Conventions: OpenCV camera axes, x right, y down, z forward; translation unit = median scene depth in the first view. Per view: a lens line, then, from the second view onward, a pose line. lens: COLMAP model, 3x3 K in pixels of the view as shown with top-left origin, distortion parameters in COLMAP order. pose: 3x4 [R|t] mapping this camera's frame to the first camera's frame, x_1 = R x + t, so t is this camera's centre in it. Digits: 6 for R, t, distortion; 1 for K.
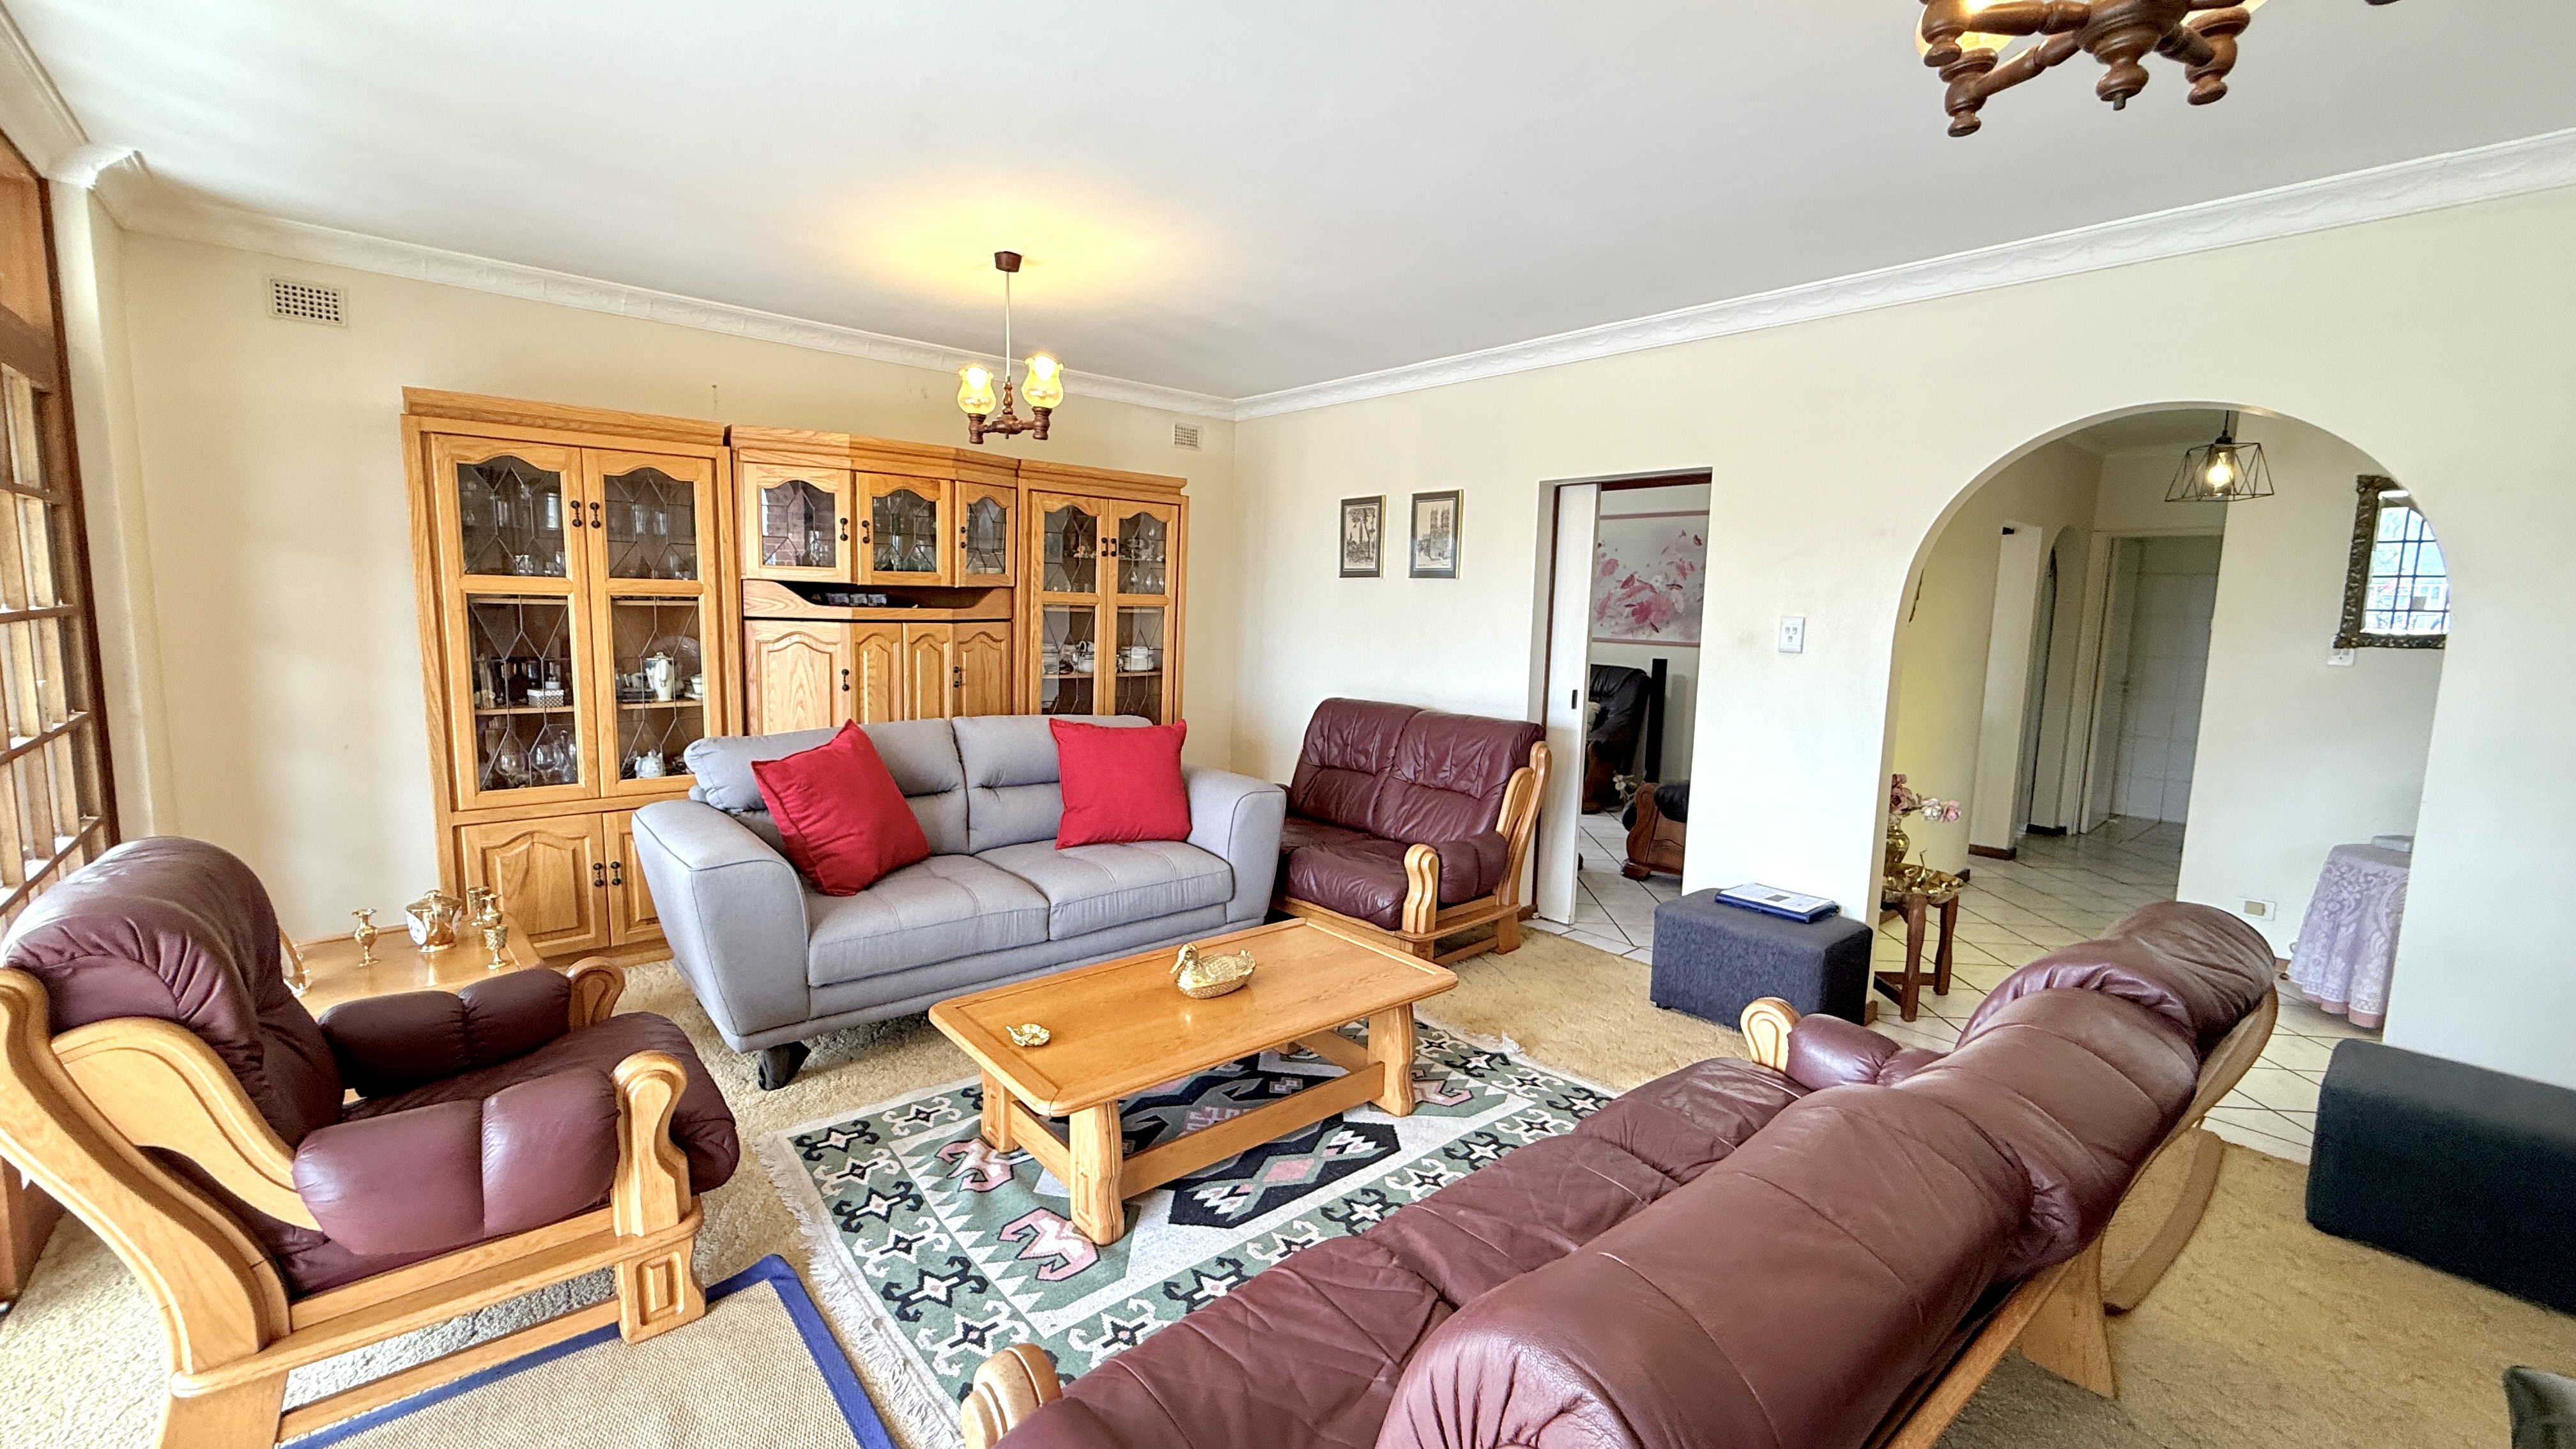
lens RADIAL K [[1034.9, 0, 1274.3], [0, 1034.9, 722.5], [0, 0, 1]] dist [-0.012947, -0.000183]
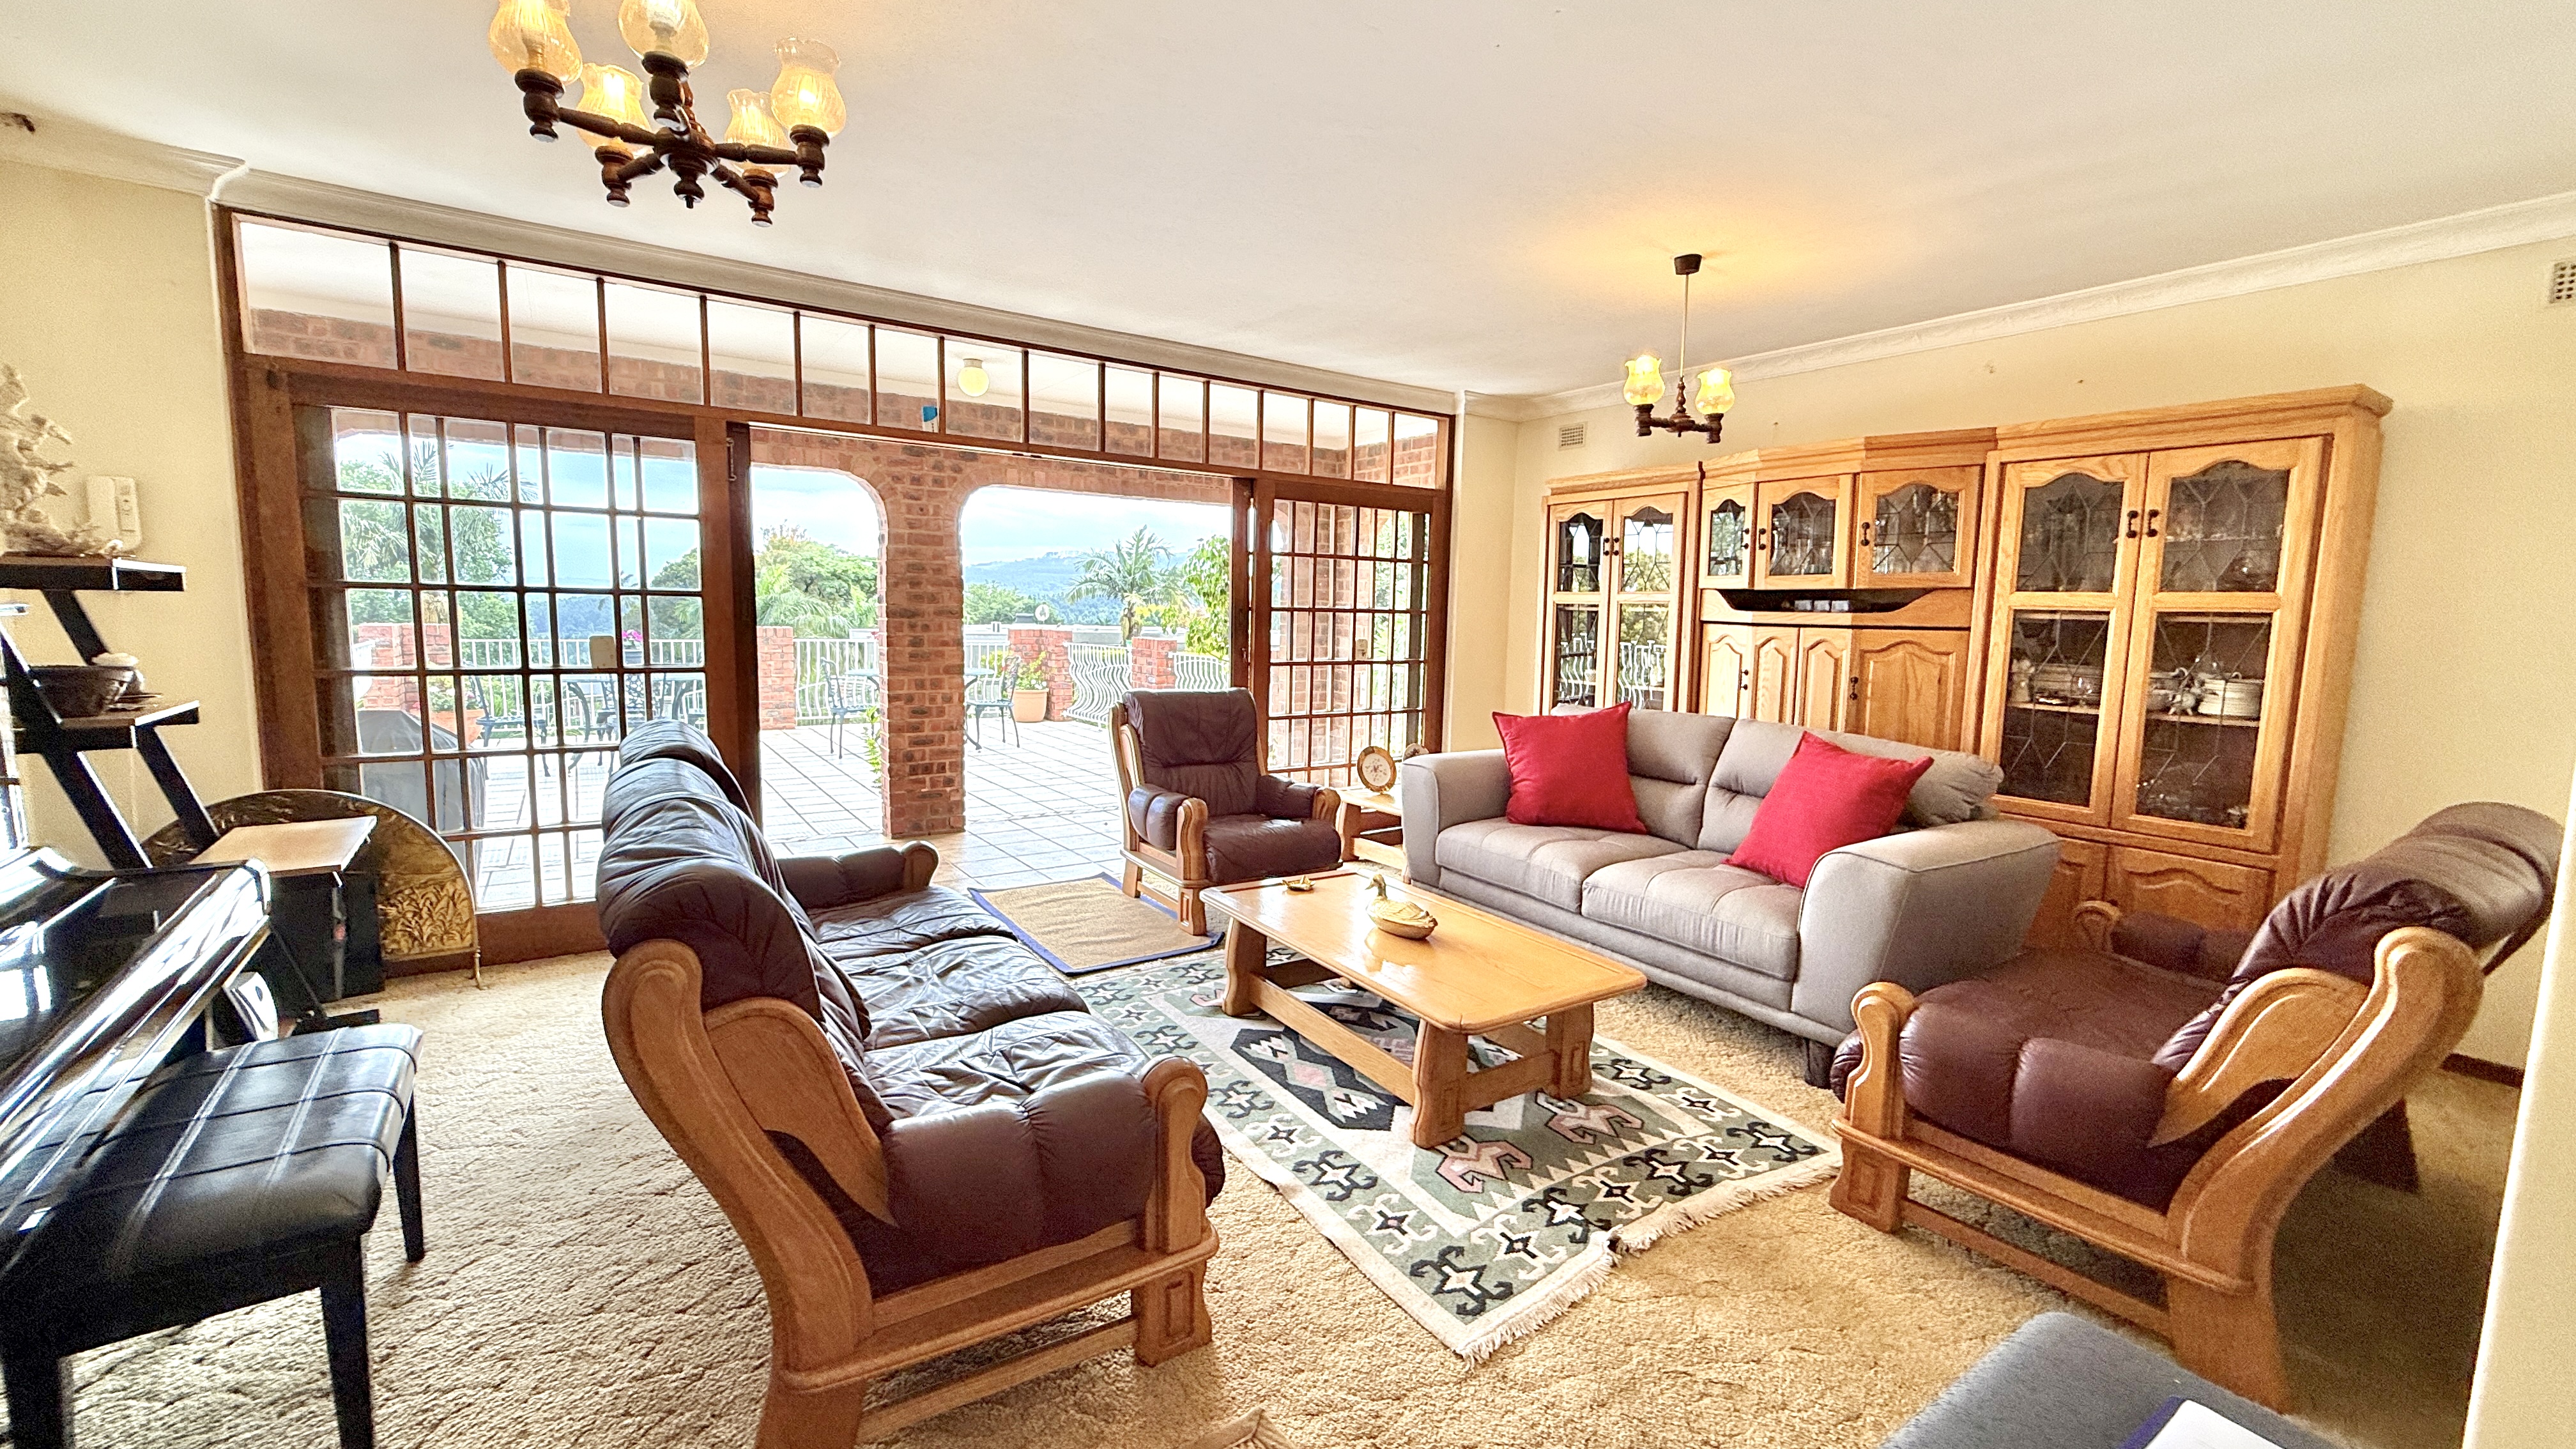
lens RADIAL K [[1029.4, 0, 1279.9], [0, 1029.4, 721.4], [0, 0, 1]] dist [0.000104, -0.000646]
pose [[-0.122732, 0.095909, -0.987795, 0.722063], [-0.121951, 0.986319, 0.110918, -0.058591], [0.984919, 0.134076, -0.109357, 0.656707]]
